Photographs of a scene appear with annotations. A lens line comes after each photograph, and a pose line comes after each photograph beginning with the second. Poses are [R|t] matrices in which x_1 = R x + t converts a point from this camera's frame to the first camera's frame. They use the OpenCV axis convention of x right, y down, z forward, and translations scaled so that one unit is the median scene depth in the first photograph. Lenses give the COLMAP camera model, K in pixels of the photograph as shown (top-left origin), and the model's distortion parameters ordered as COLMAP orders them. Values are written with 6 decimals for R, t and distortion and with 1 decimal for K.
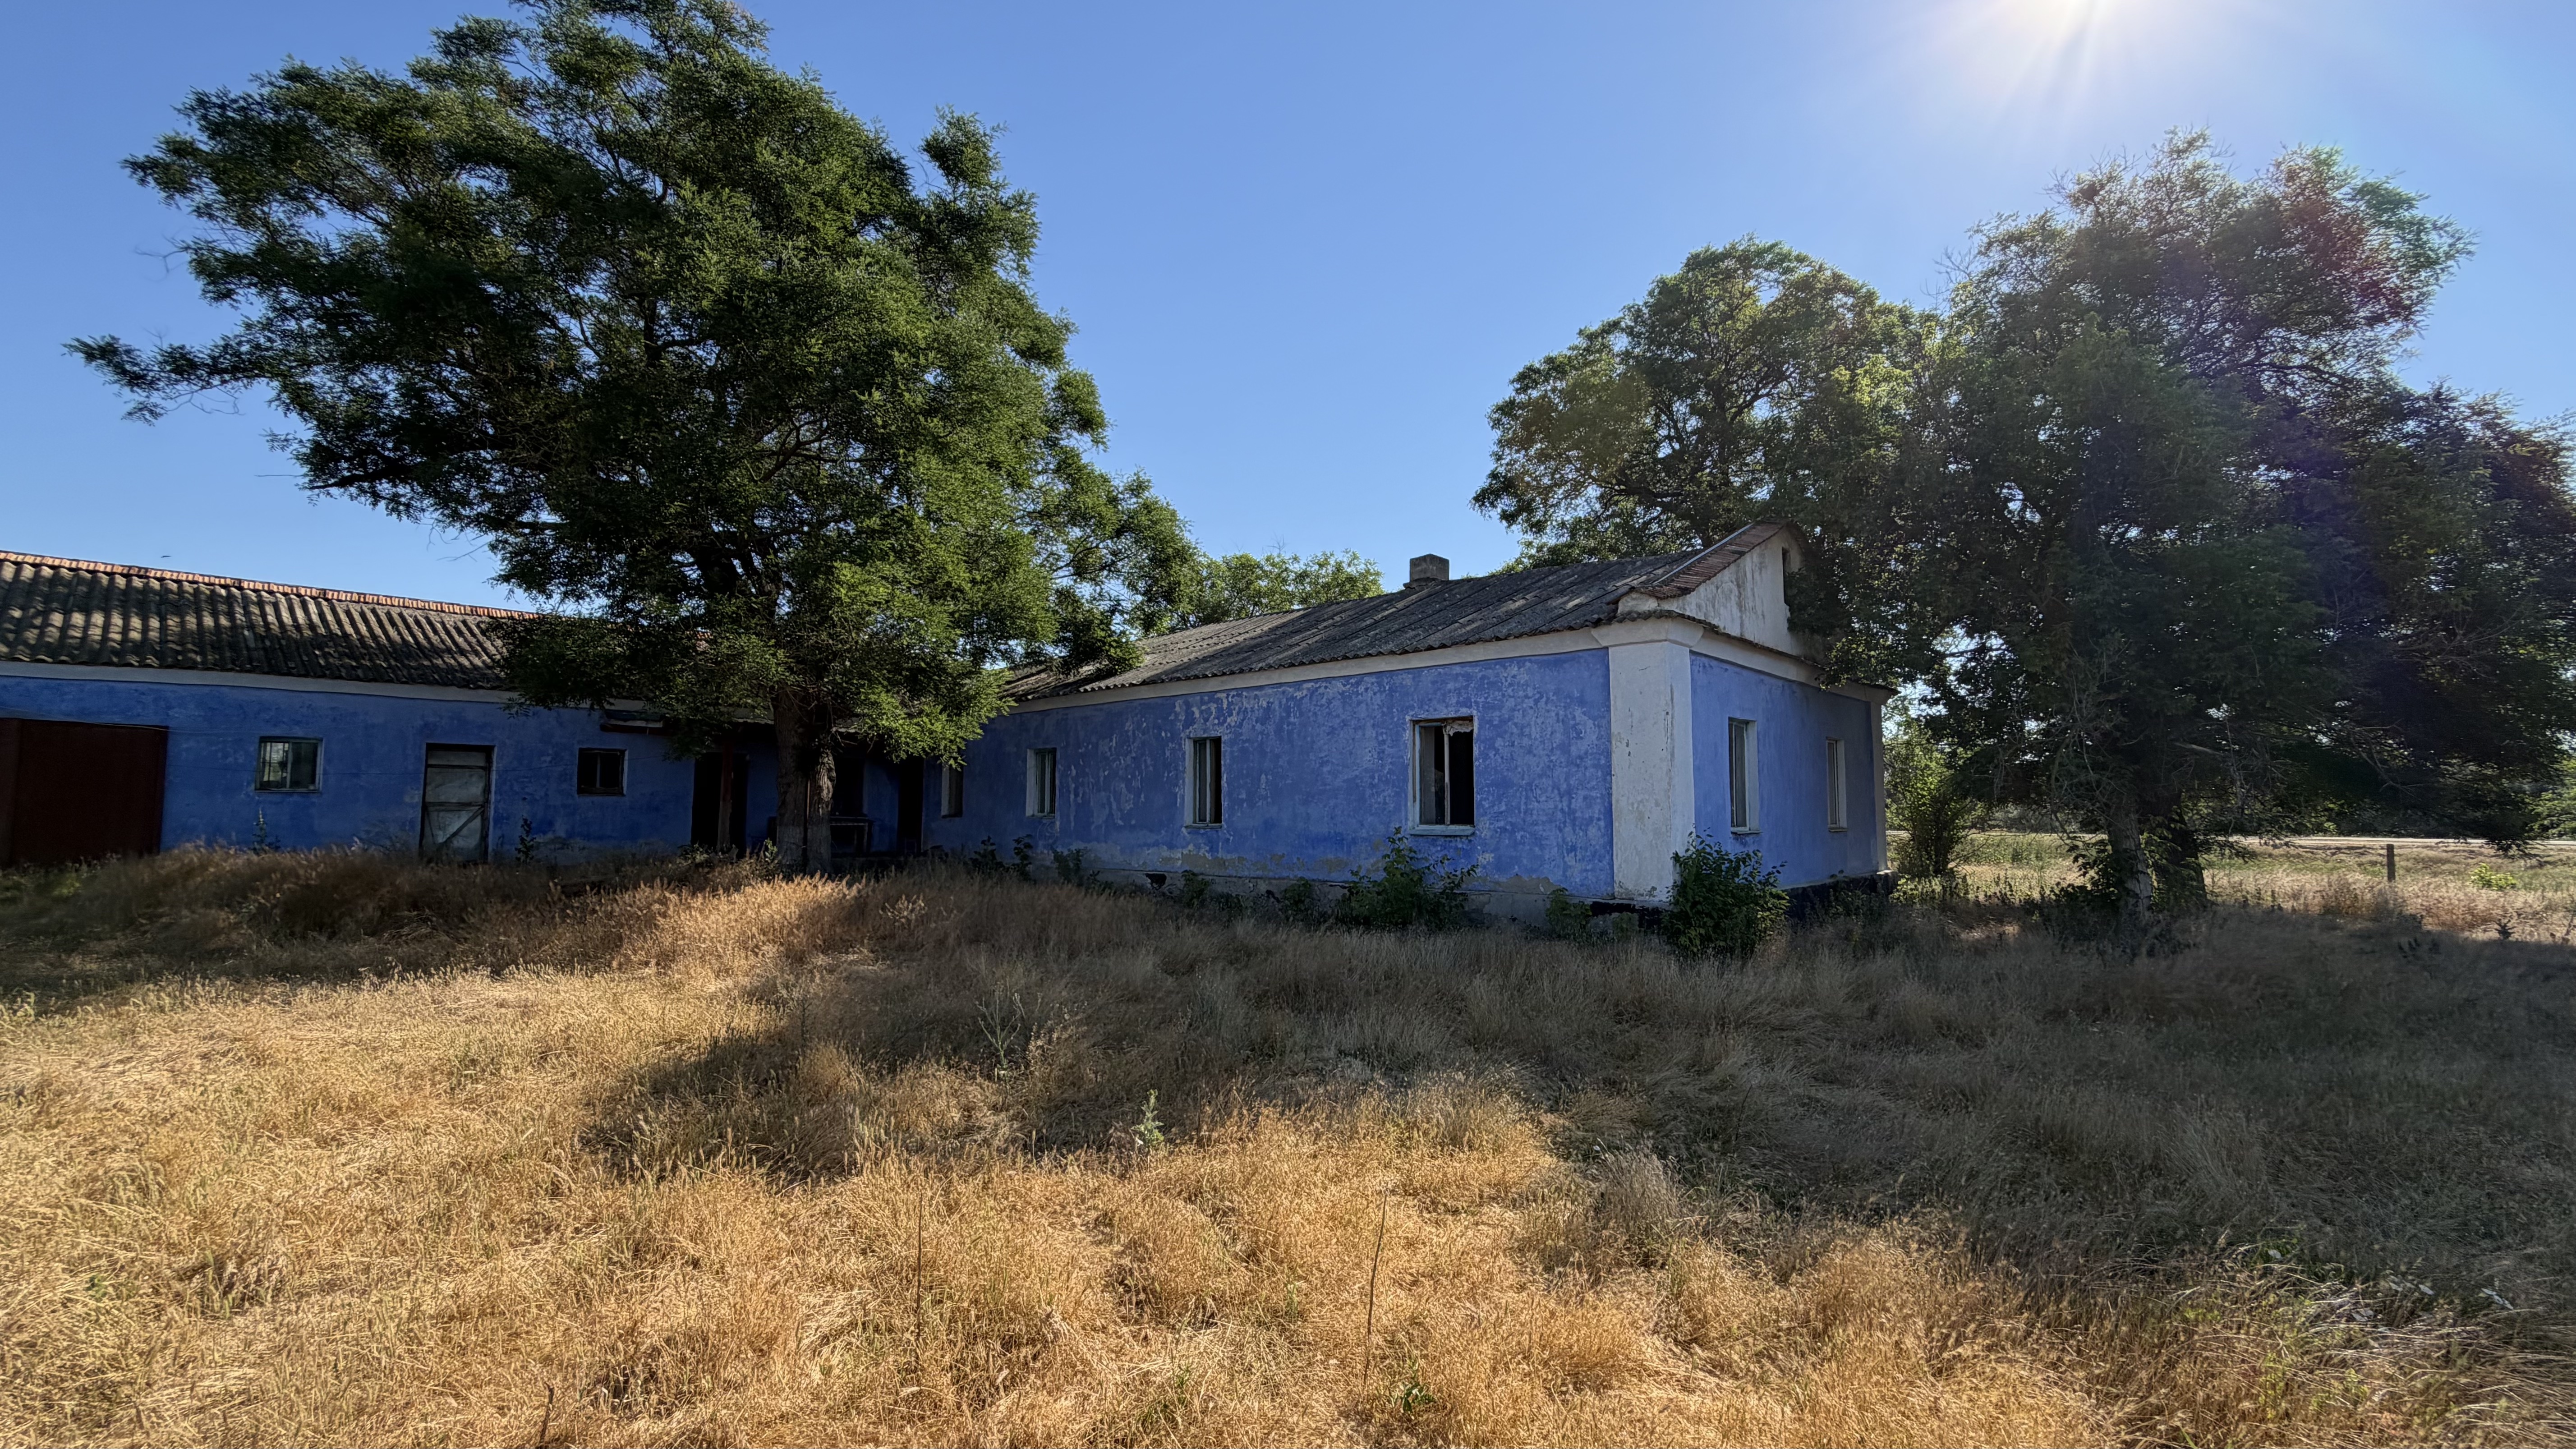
lens RADIAL K [[1029.9, 0, 1290.8], [0, 1029.9, 725.1], [0, 0, 1]] dist [0.000840, -0.000532]
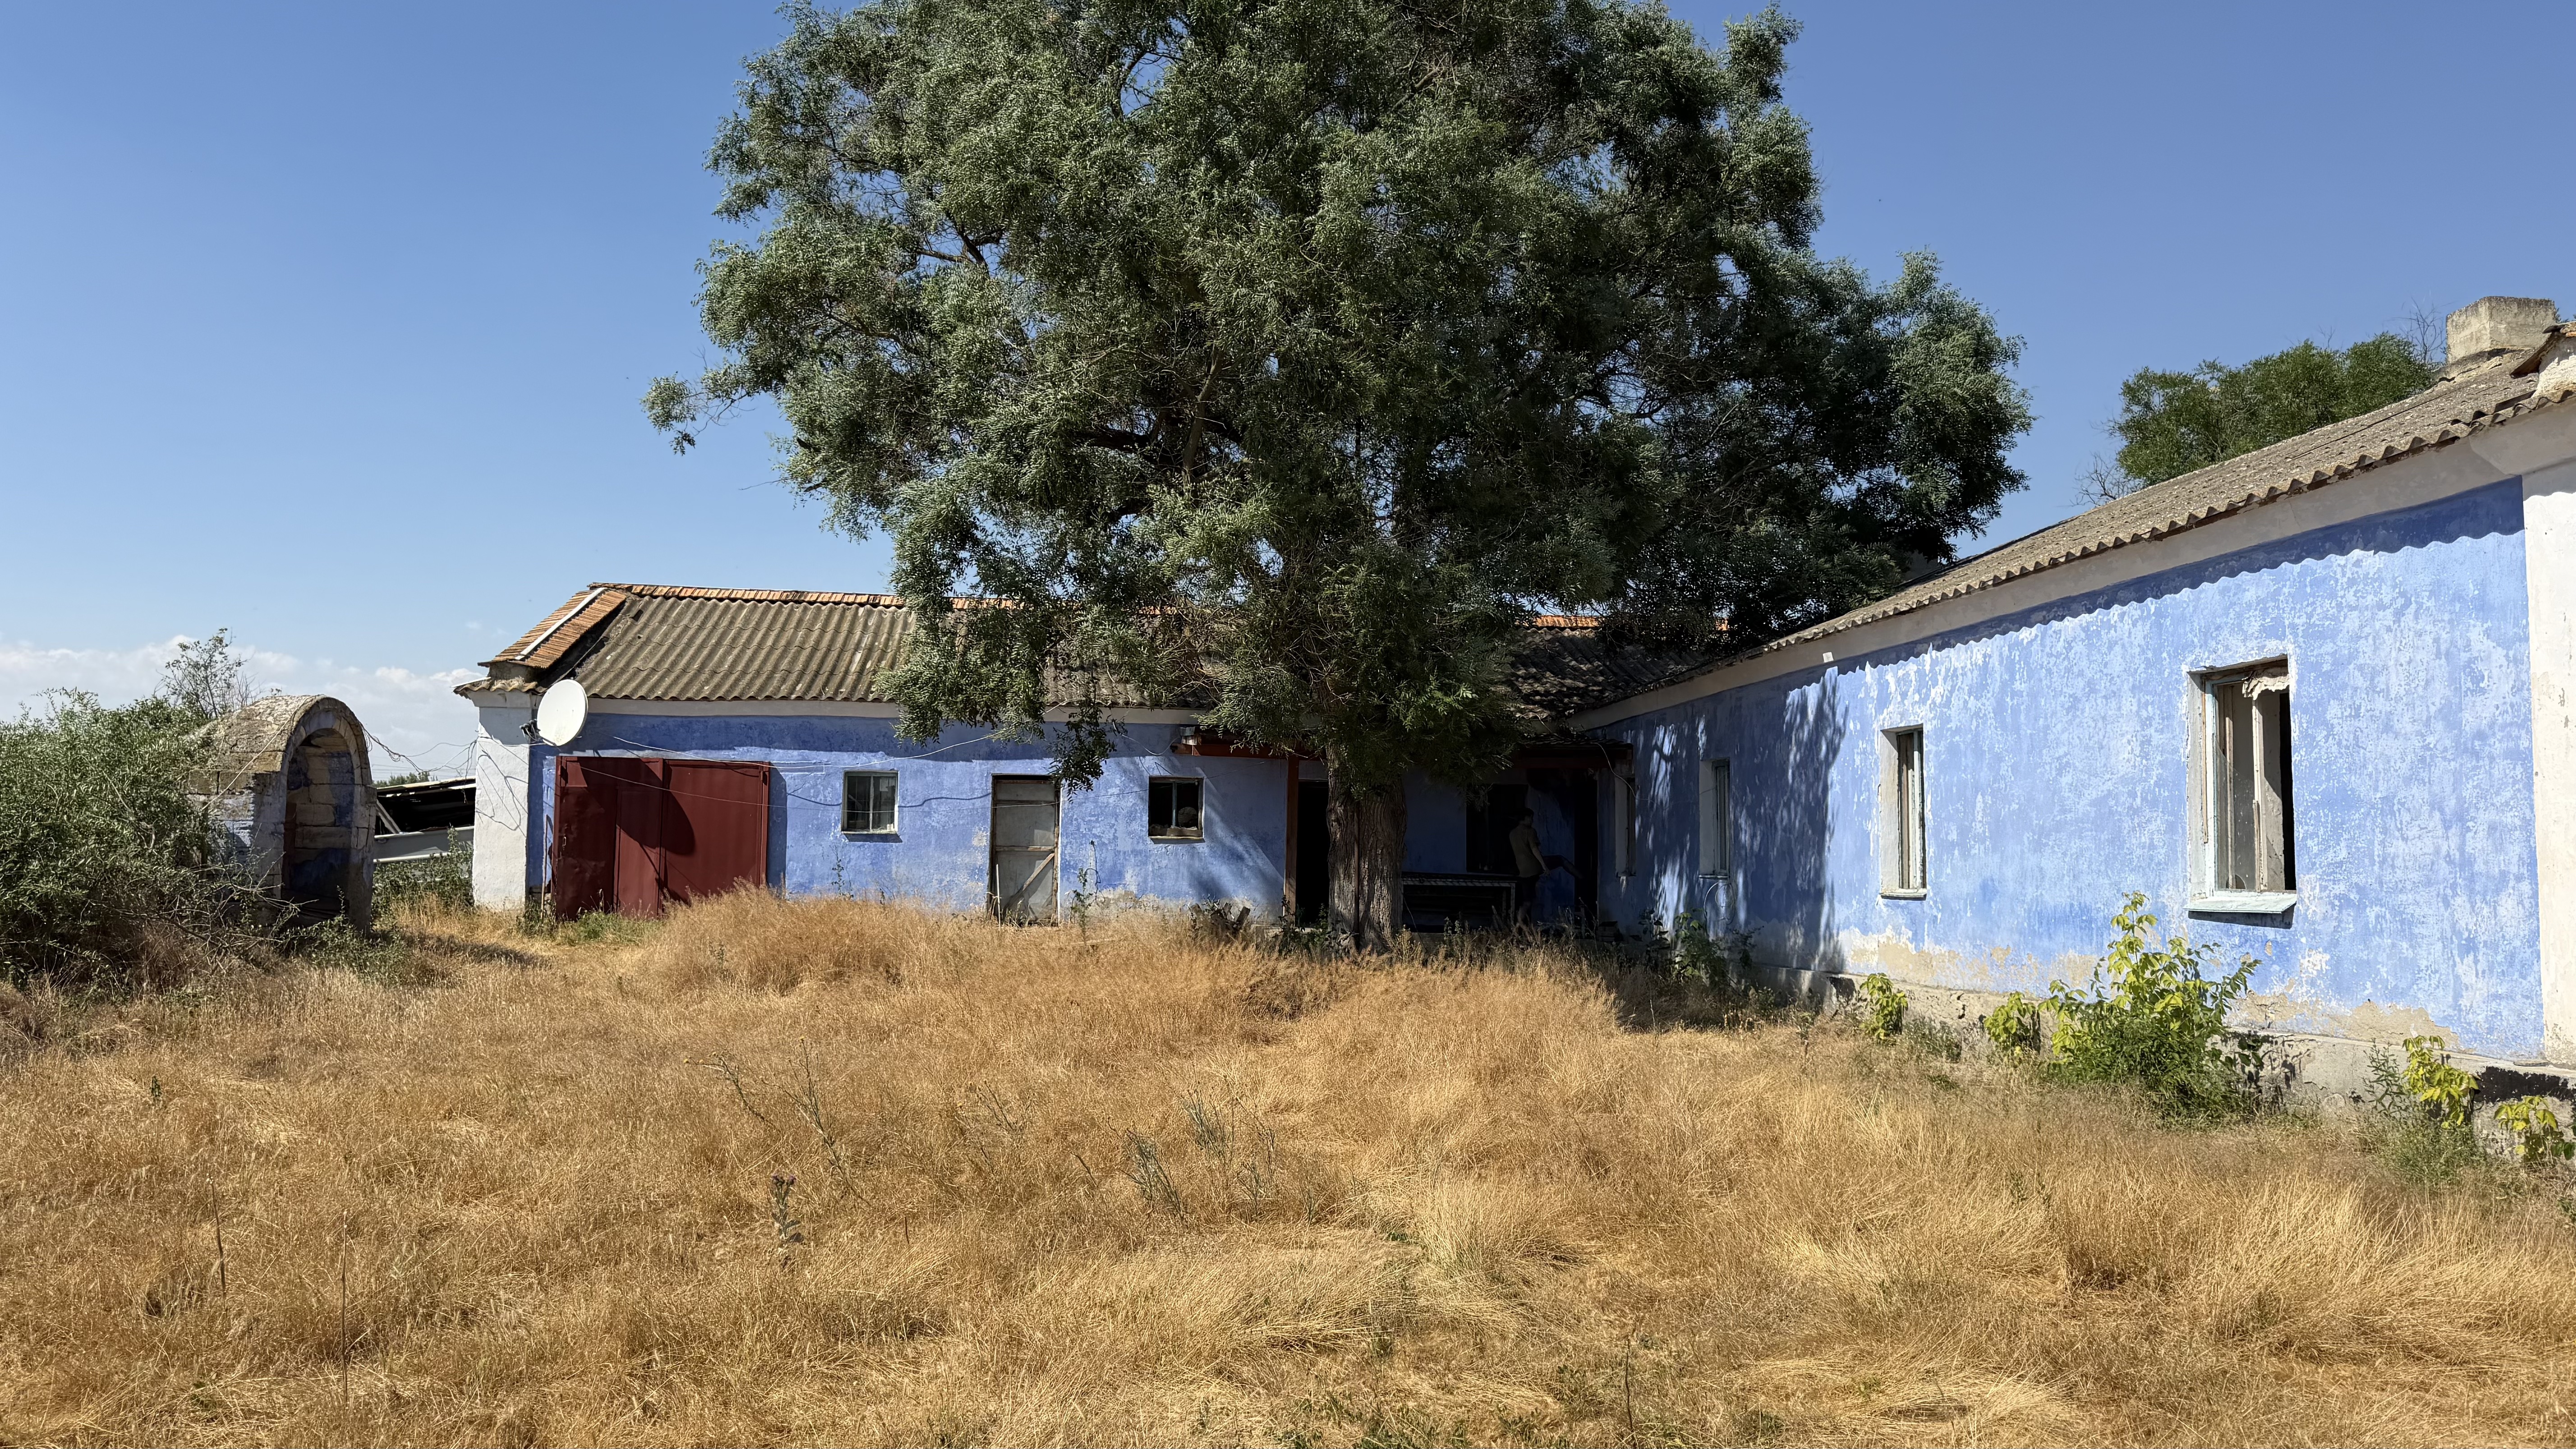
lens RADIAL K [[1814.0, 0, 1192.5], [0, 1814.0, 719.3], [0, 0, 1]] dist [-0.031562, 0.002192]
pose [[0.717043, -0.044853, -0.695584, 0.376207], [0.038432, 0.998953, -0.024798, 0.020214], [0.695968, -0.008952, 0.718017, 0.076054]]
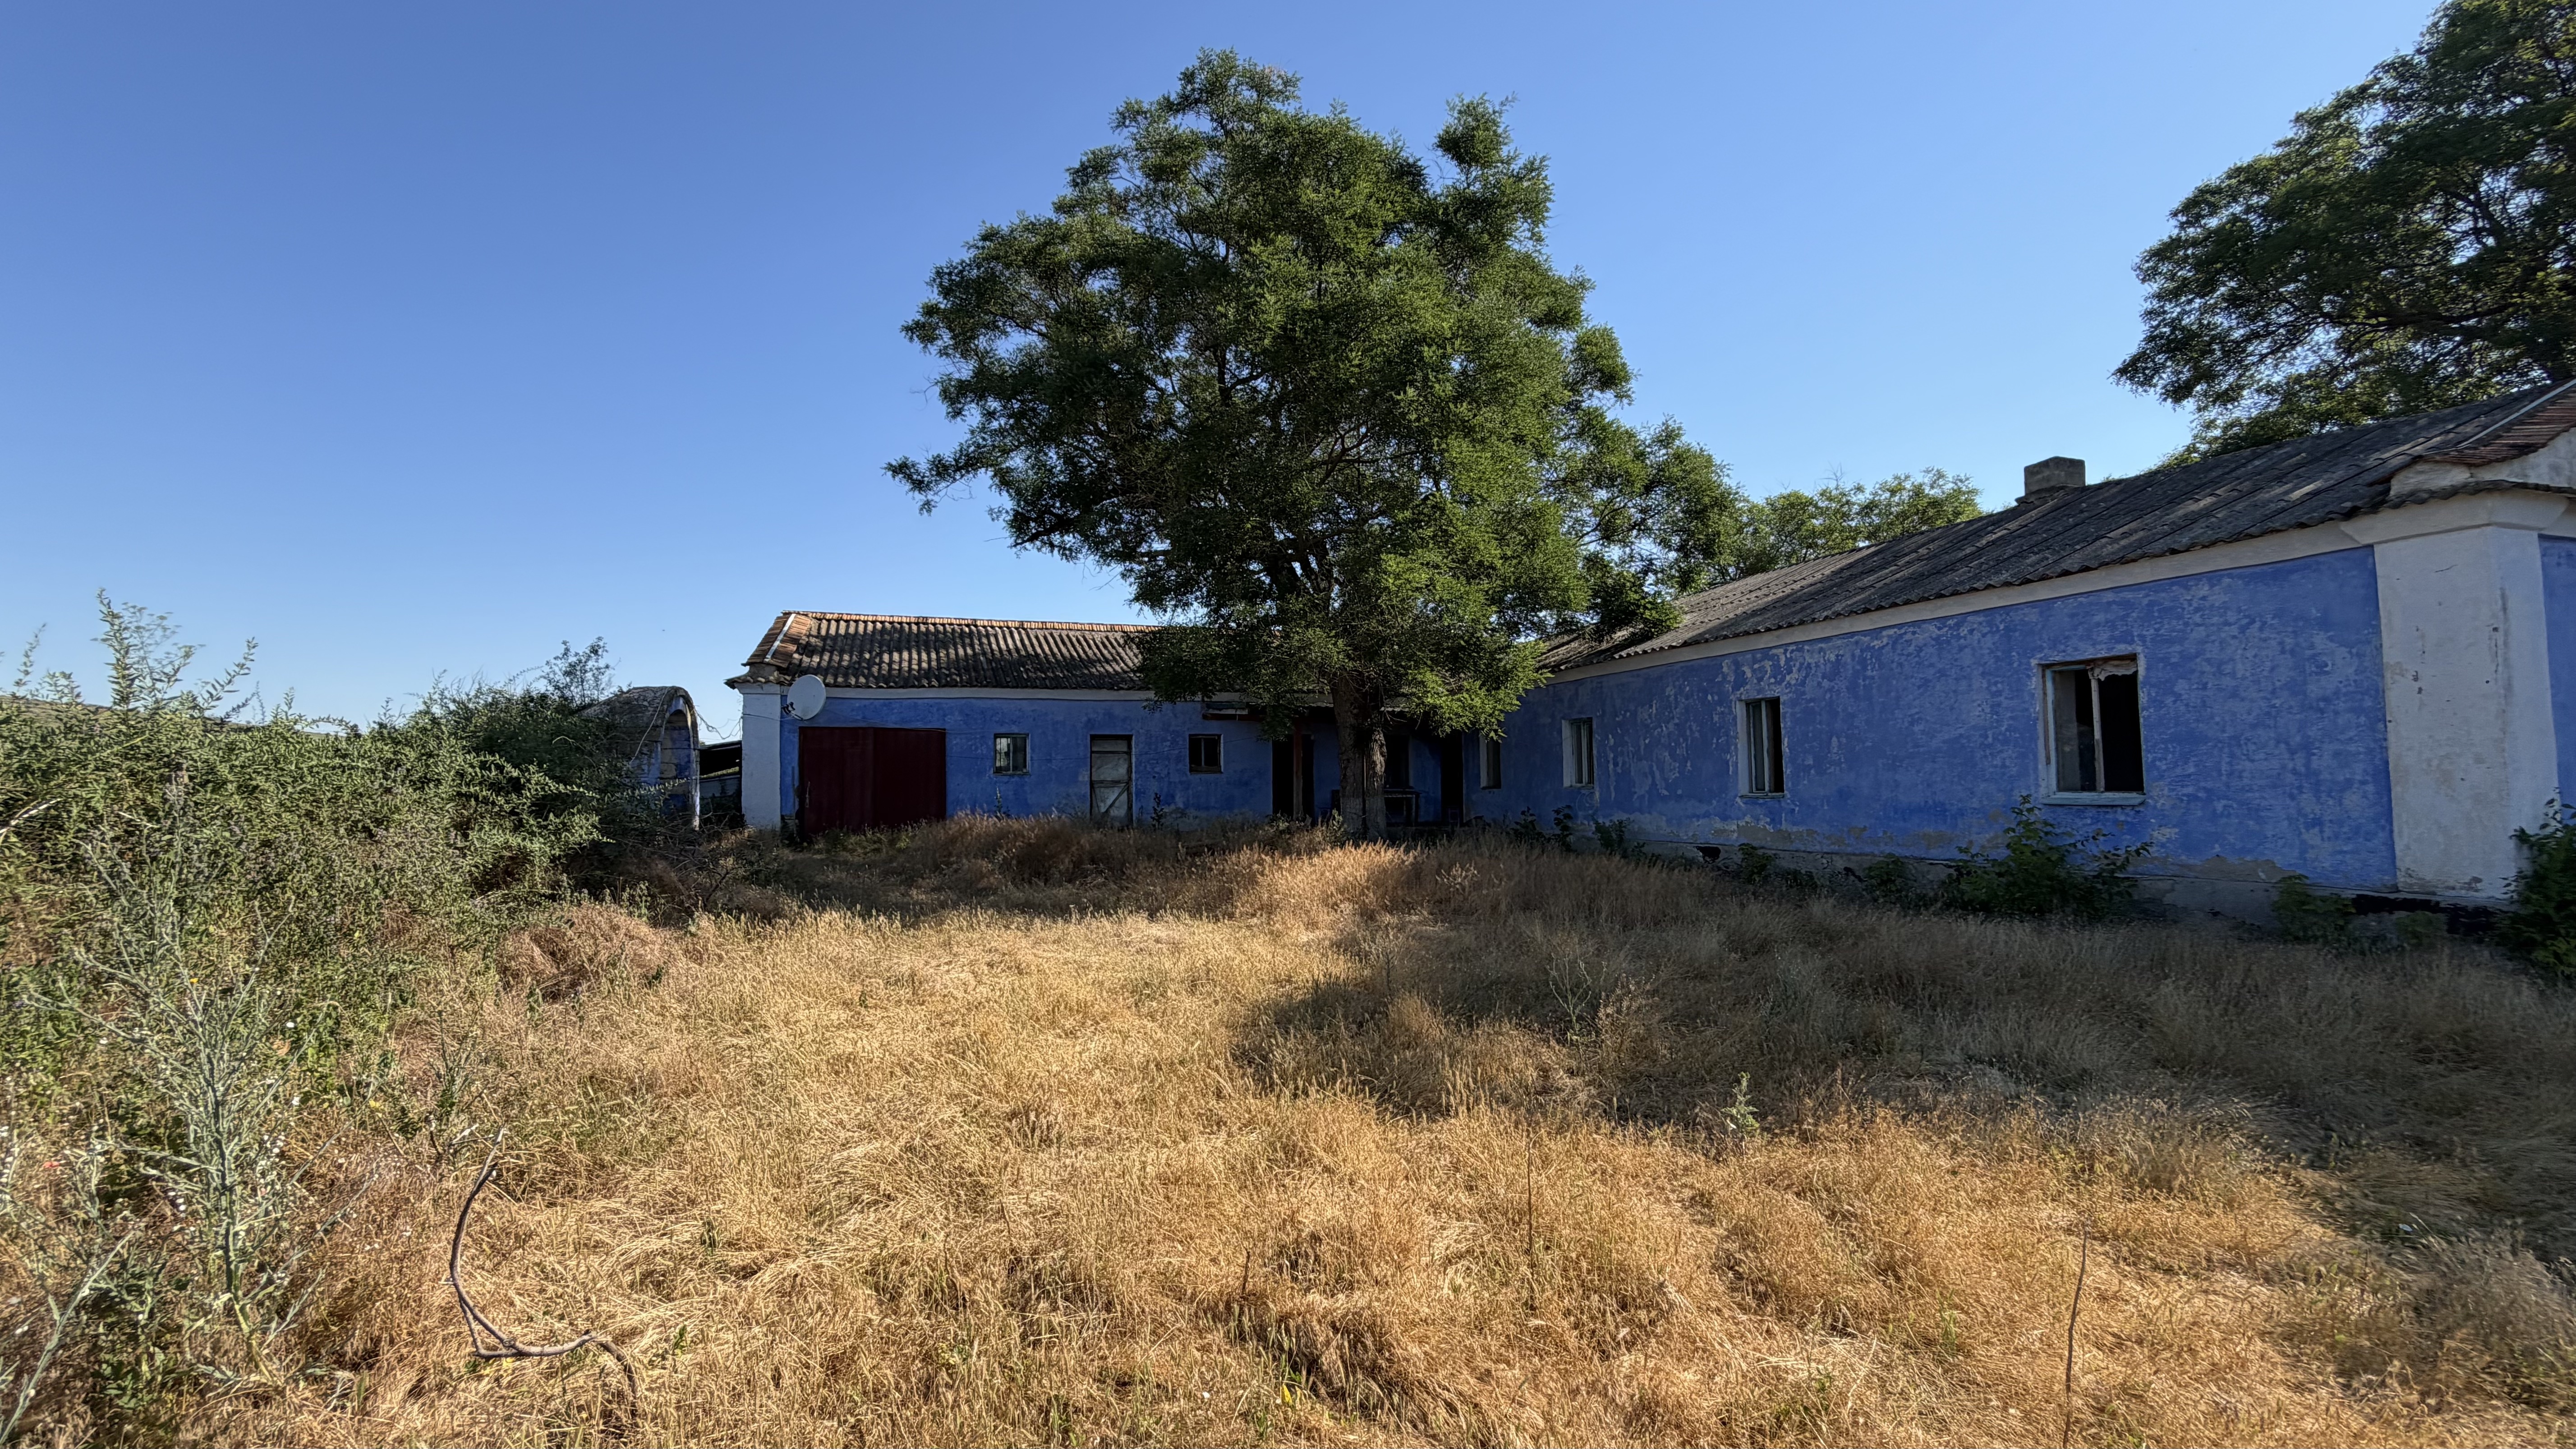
lens RADIAL K [[1032.1, 0, 1283.0], [0, 1032.1, 724.9], [0, 0, 1]] dist [-0.000277, -0.000106]
pose [[0.874165, -0.038640, -0.484088, -0.012985], [0.051752, 0.998565, 0.013747, 0.000875], [0.482863, -0.037070, 0.874911, -0.005981]]
